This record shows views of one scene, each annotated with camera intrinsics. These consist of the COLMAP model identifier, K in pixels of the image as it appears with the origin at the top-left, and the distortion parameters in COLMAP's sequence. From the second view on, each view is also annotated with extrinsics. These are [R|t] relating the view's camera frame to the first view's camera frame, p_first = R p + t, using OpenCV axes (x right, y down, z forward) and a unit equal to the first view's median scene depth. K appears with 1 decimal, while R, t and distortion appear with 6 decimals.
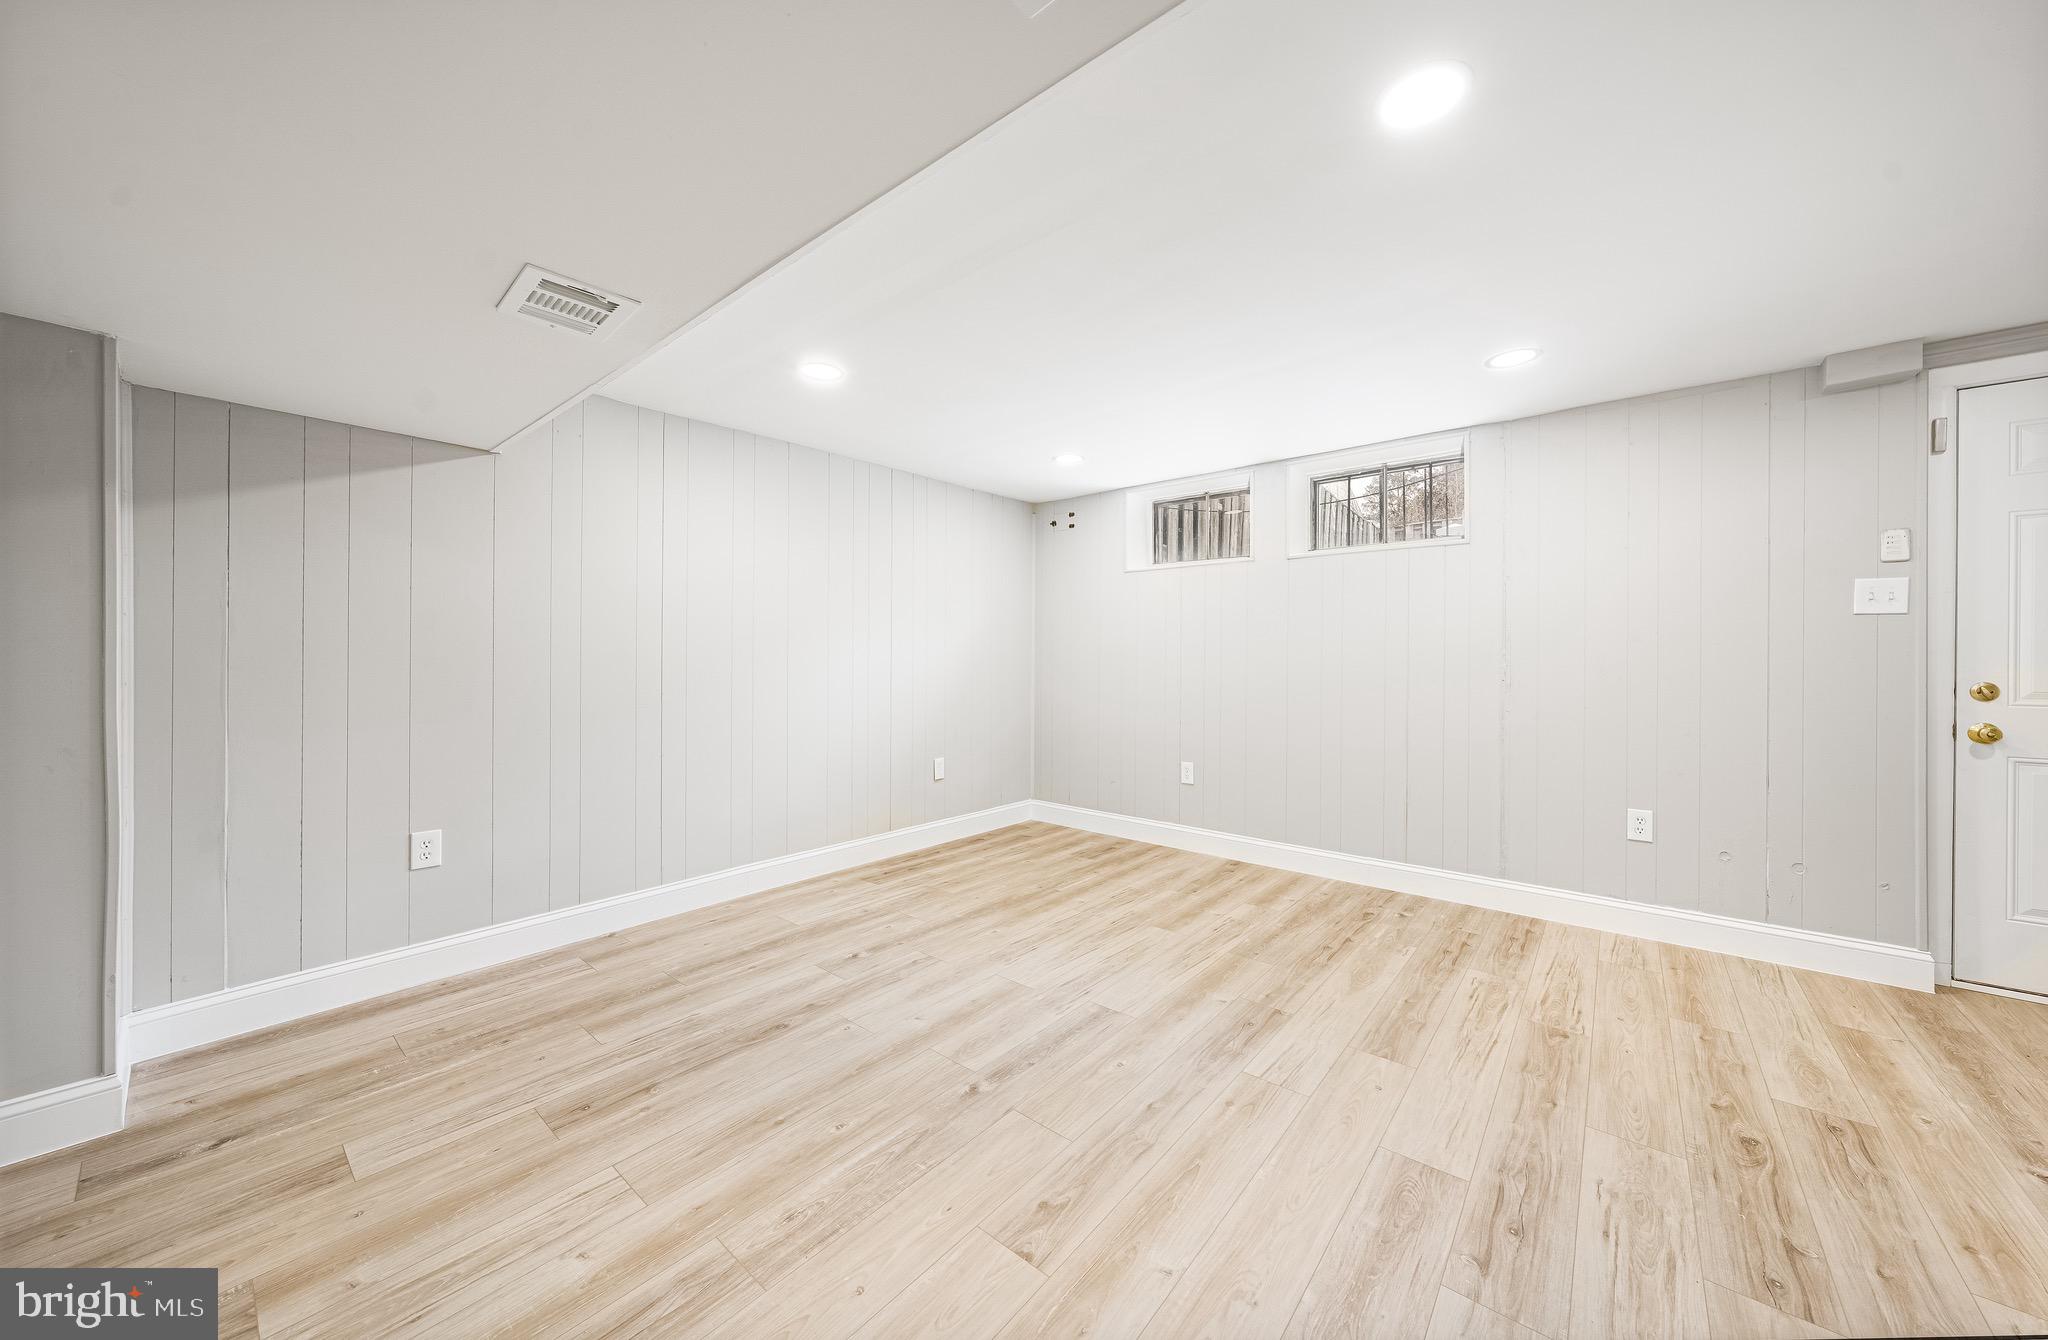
lens RADIAL K [[711.5, 0, 1062.8], [0, 711.5, 663.1], [0, 0, 1]] dist [-0.000026, -0.000191]
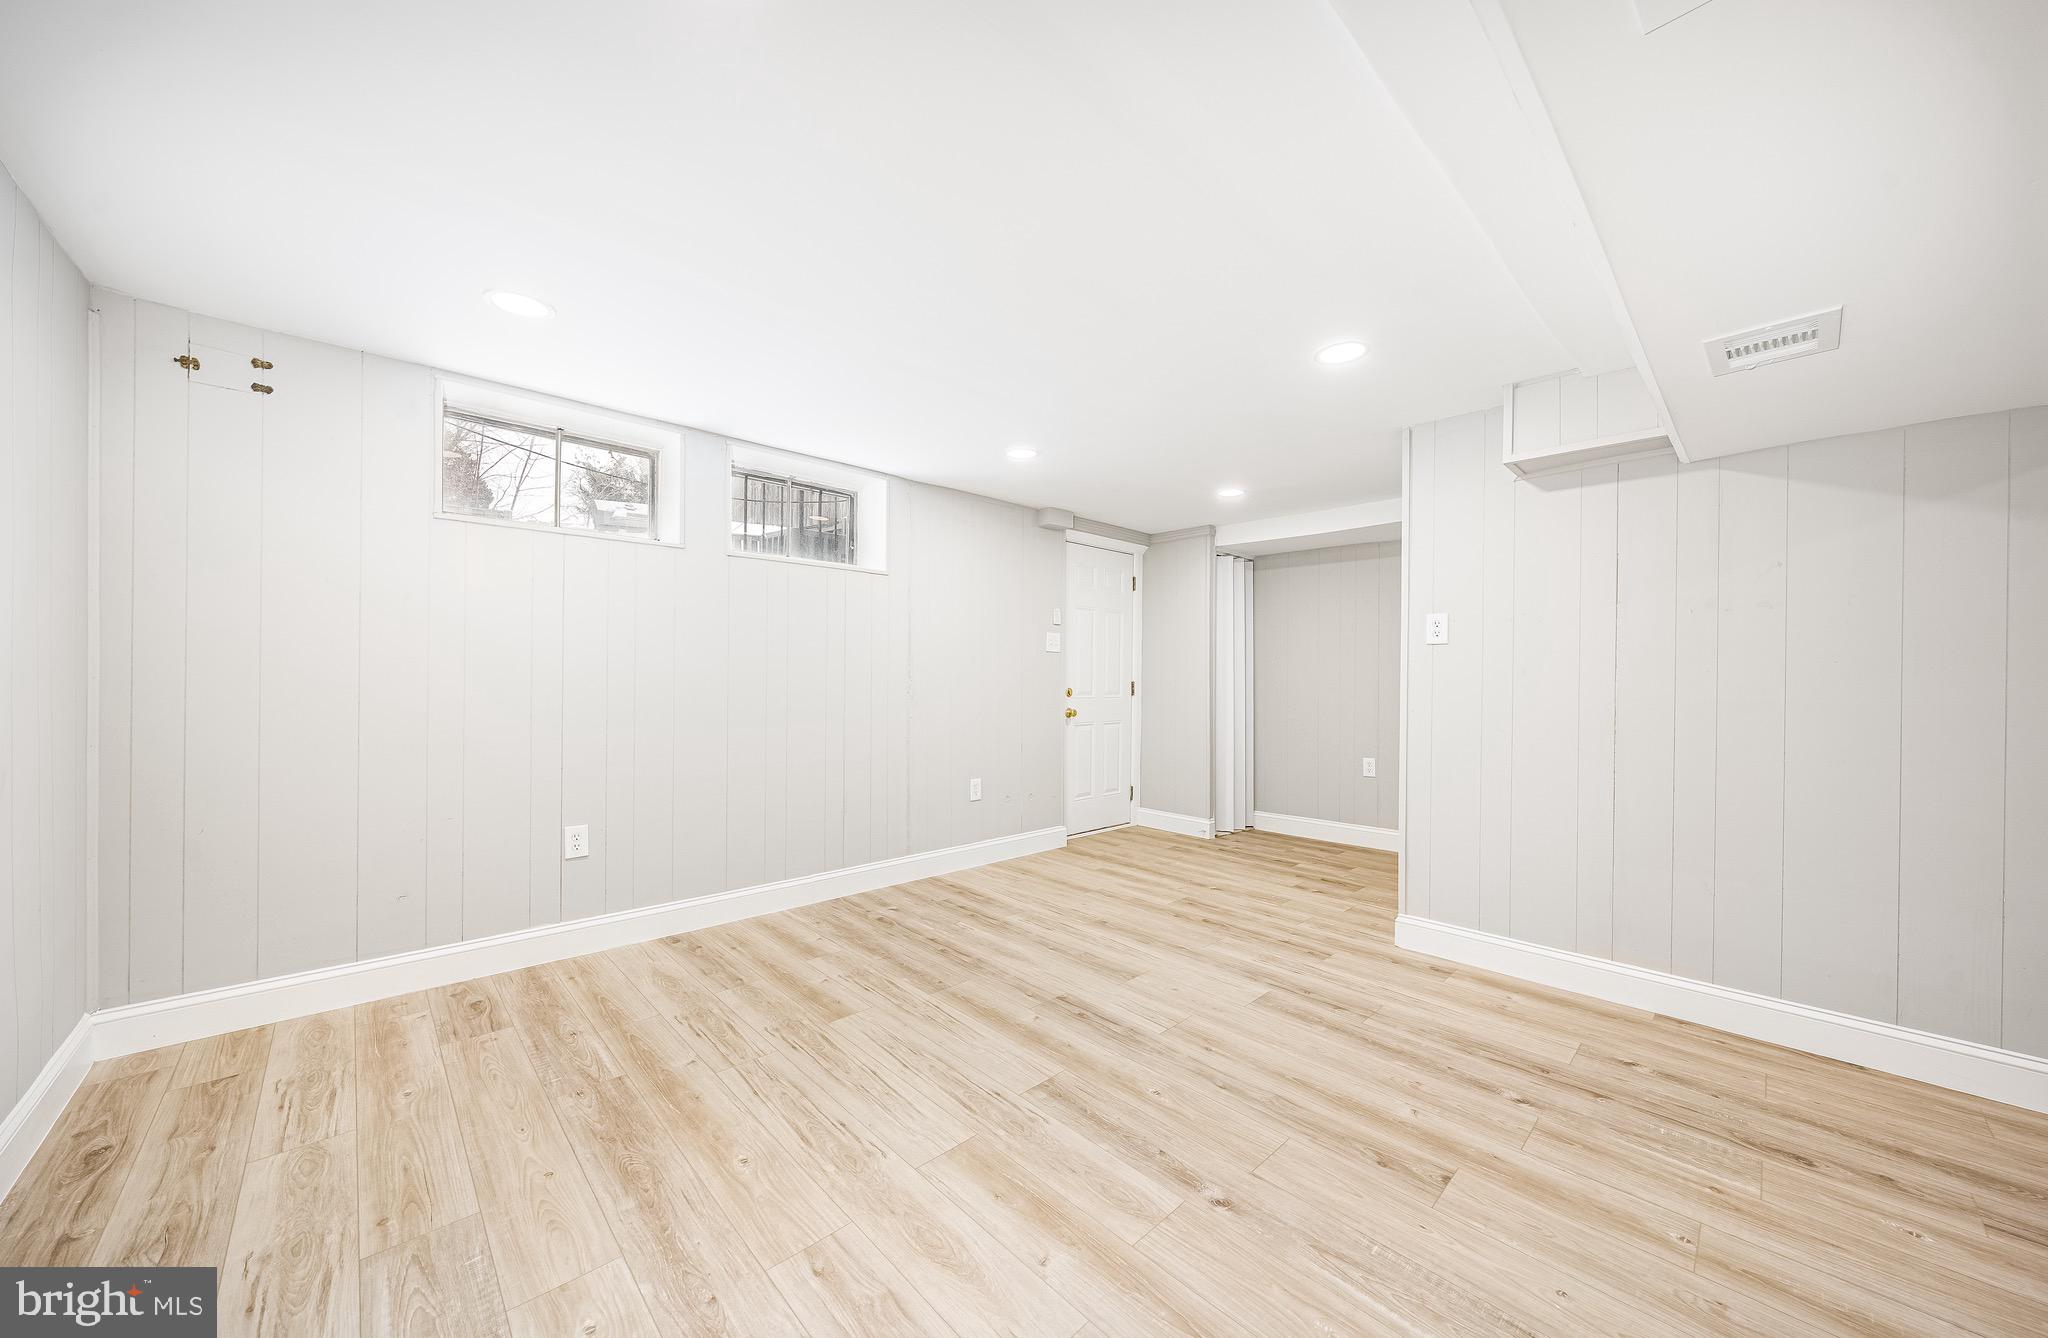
lens RADIAL K [[711.5, 0, 1005.1], [0, 711.5, 686.8], [0, 0, 1]] dist [-0.000026, -0.000191]
pose [[0.156612, -0.016923, 0.987515, -0.713218], [-0.003361, 0.999838, 0.017667, -0.010813], [-0.987654, -0.006086, 0.156530, 0.824115]]
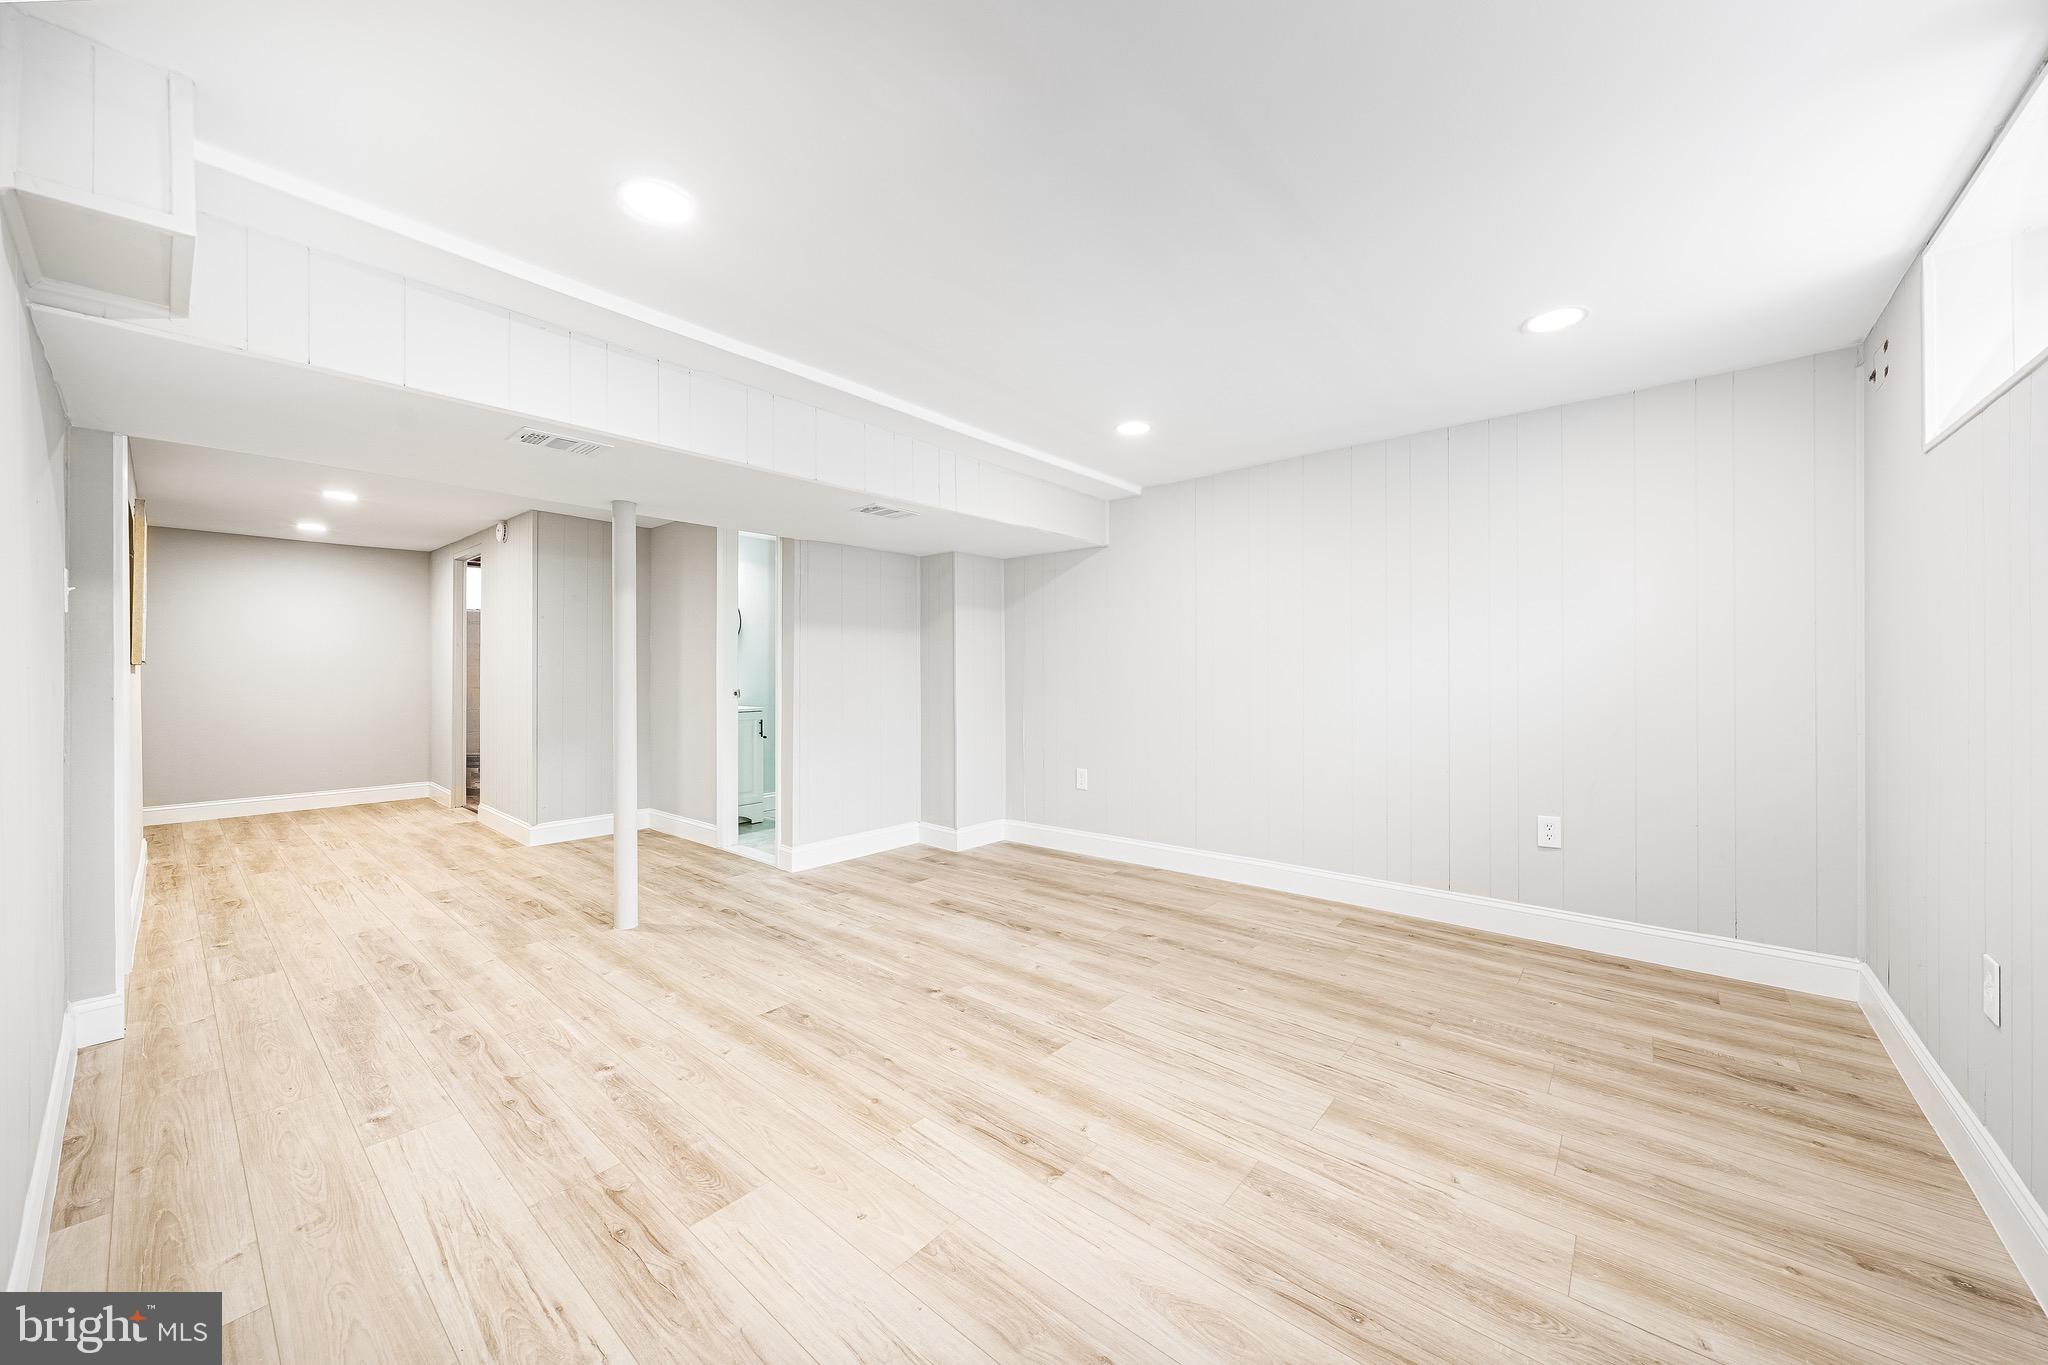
lens RADIAL K [[733.9, 0, 1025.3], [0, 733.9, 665.0], [0, 0, 1]] dist [-0.000212, -0.000572]
pose [[-0.029542, -0.012613, -0.999484, 0.927556], [-0.003146, 0.999917, -0.012526, -0.000075], [0.999559, 0.002775, -0.029579, 0.889838]]
